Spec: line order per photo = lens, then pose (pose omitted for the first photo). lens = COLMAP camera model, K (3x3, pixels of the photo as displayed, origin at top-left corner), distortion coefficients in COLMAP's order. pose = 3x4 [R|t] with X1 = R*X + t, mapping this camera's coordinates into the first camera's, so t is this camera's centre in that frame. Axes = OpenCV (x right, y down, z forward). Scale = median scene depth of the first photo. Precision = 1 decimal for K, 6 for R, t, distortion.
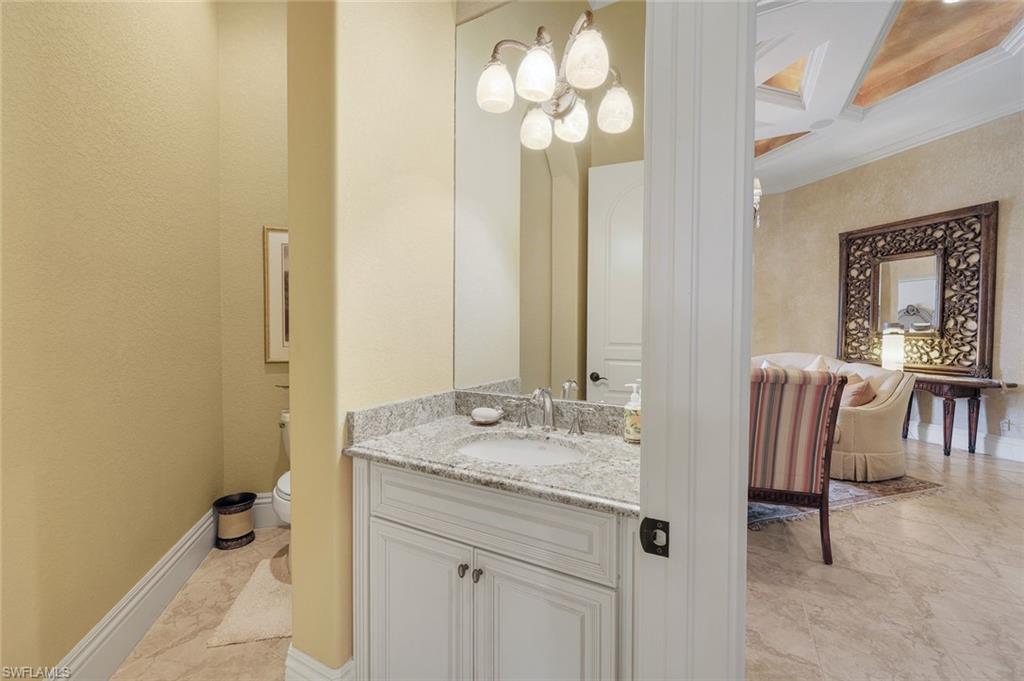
lens RADIAL K [[417.3, 0, 512.8], [0, 417.3, 341.8], [0, 0, 1]] dist [-0.000604, 0.000950]
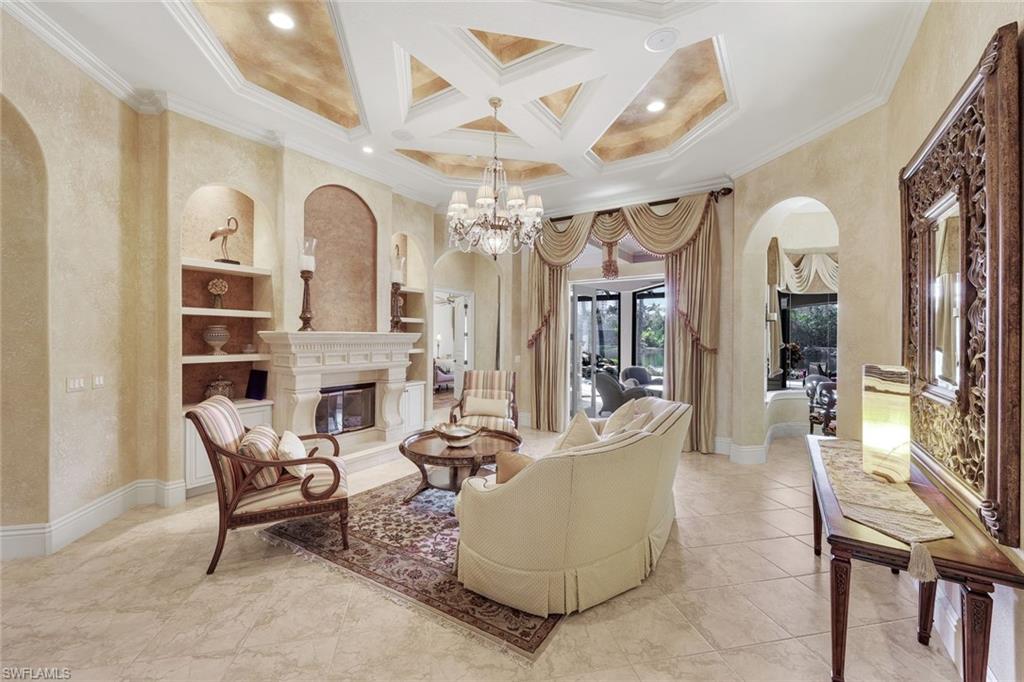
lens RADIAL K [[417.3, 0, 511.0], [0, 417.3, 339.0], [0, 0, 1]] dist [-0.000604, 0.000950]
pose [[0.631493, 0.000485, -0.775381, 1.076980], [-0.021400, 0.999630, -0.016804, -0.061273], [0.775086, 0.027204, 0.631270, 0.439113]]
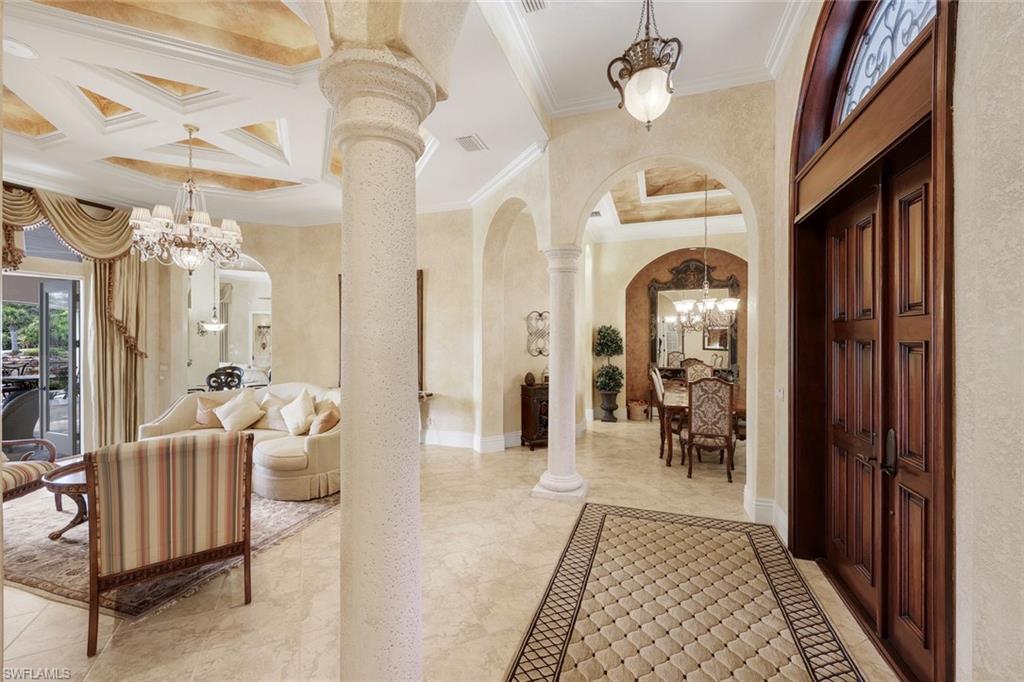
lens RADIAL K [[417.3, 0, 515.3], [0, 417.3, 340.1], [0, 0, 1]] dist [-0.000604, 0.000950]
pose [[0.588474, -0.014822, 0.808380, 0.146237], [0.028123, 0.999602, -0.002144, -0.071163], [-0.808027, 0.023995, 0.588657, -0.118294]]
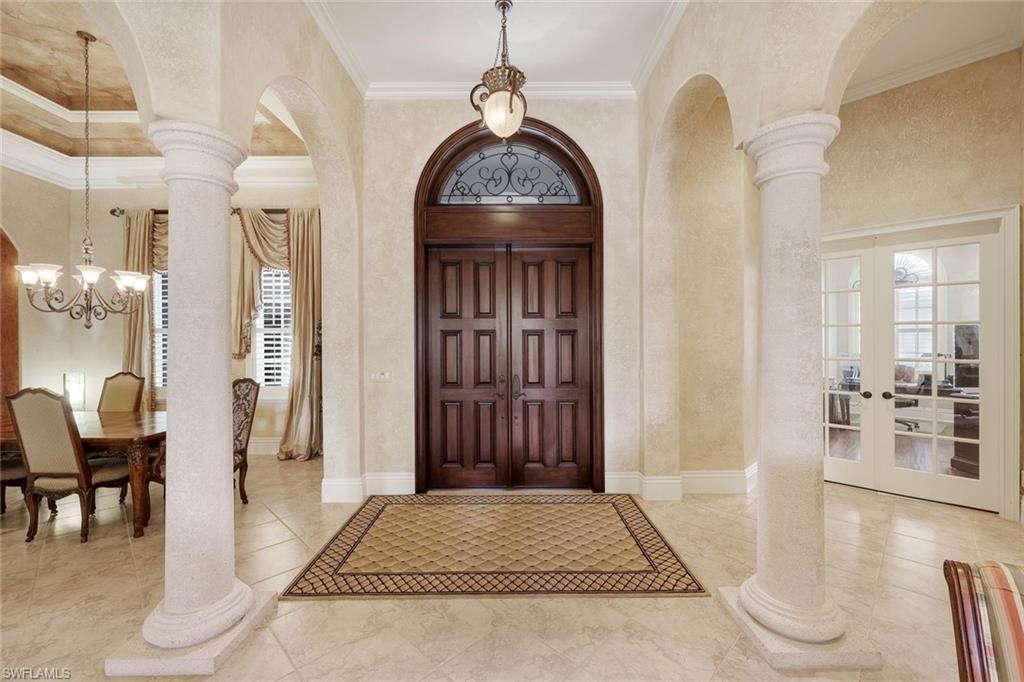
lens RADIAL K [[417.3, 0, 509.7], [0, 417.3, 340.1], [0, 0, 1]] dist [-0.000604, 0.000950]
pose [[-0.954936, -0.004978, 0.296771, 0.505217], [0.004021, 0.999551, 0.029705, -0.065379], [-0.296786, 0.029559, -0.954487, 0.689202]]
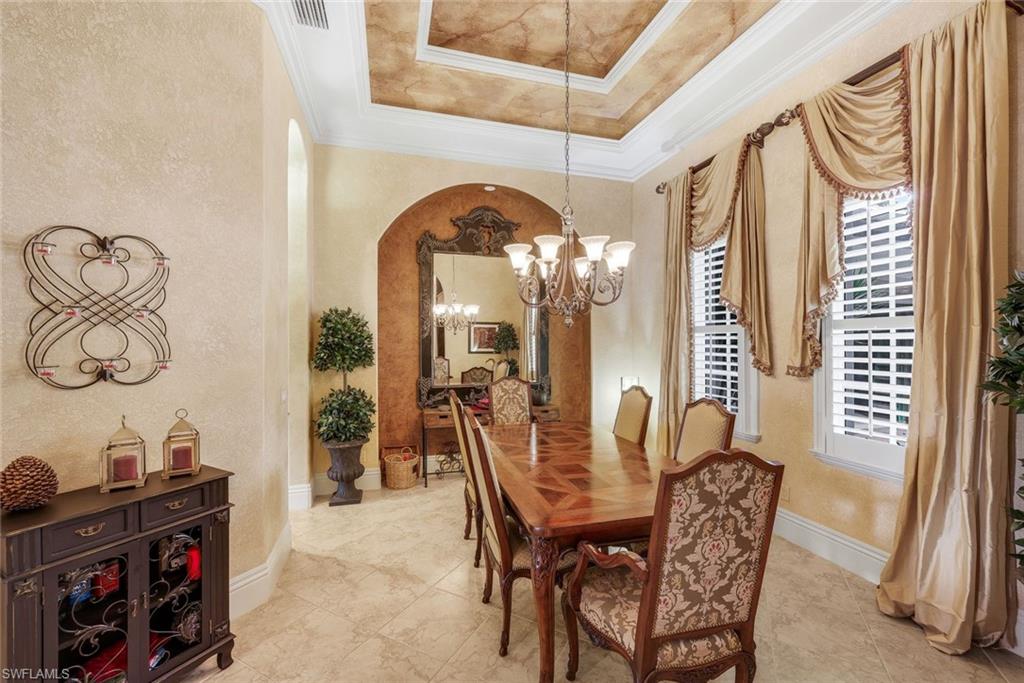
lens RADIAL K [[417.3, 0, 511.4], [0, 417.3, 339.5], [0, 0, 1]] dist [-0.000604, 0.000950]
pose [[0.013882, -0.005349, 0.999889, 0.923962], [0.027945, 0.999597, 0.004960, -0.055072], [-0.999513, 0.027873, 0.014025, 0.234766]]
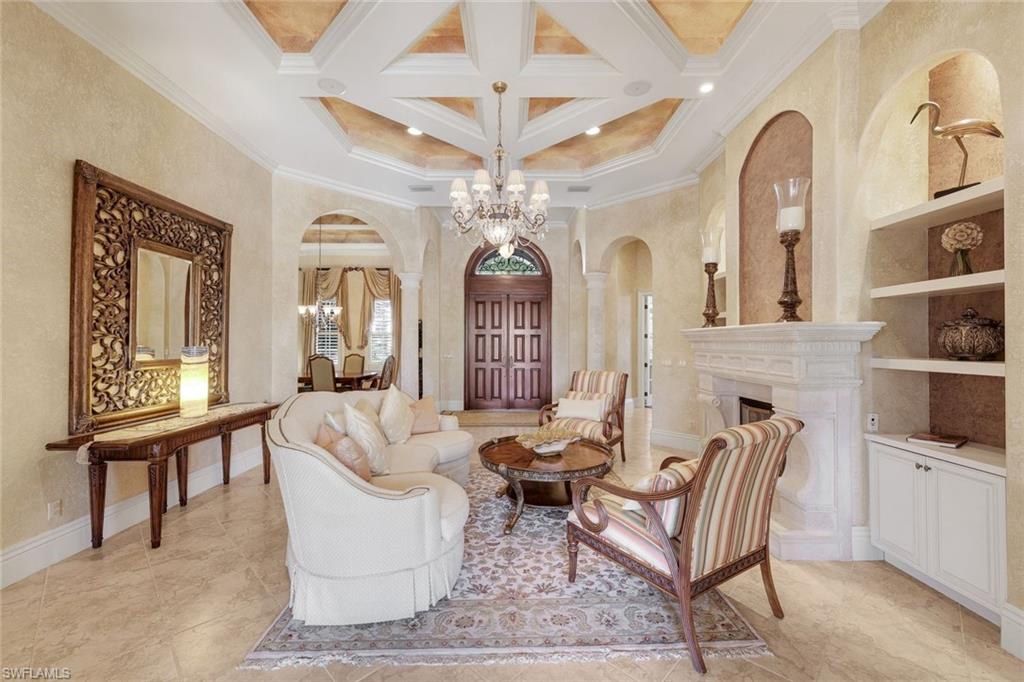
lens RADIAL K [[417.3, 0, 511.4], [0, 417.3, 338.8], [0, 0, 1]] dist [-0.000604, 0.000950]
pose [[-0.955181, -0.008791, 0.295890, 0.199281], [-0.003244, 0.999810, 0.019230, -0.078380], [-0.296003, 0.017408, -0.955028, 1.632170]]
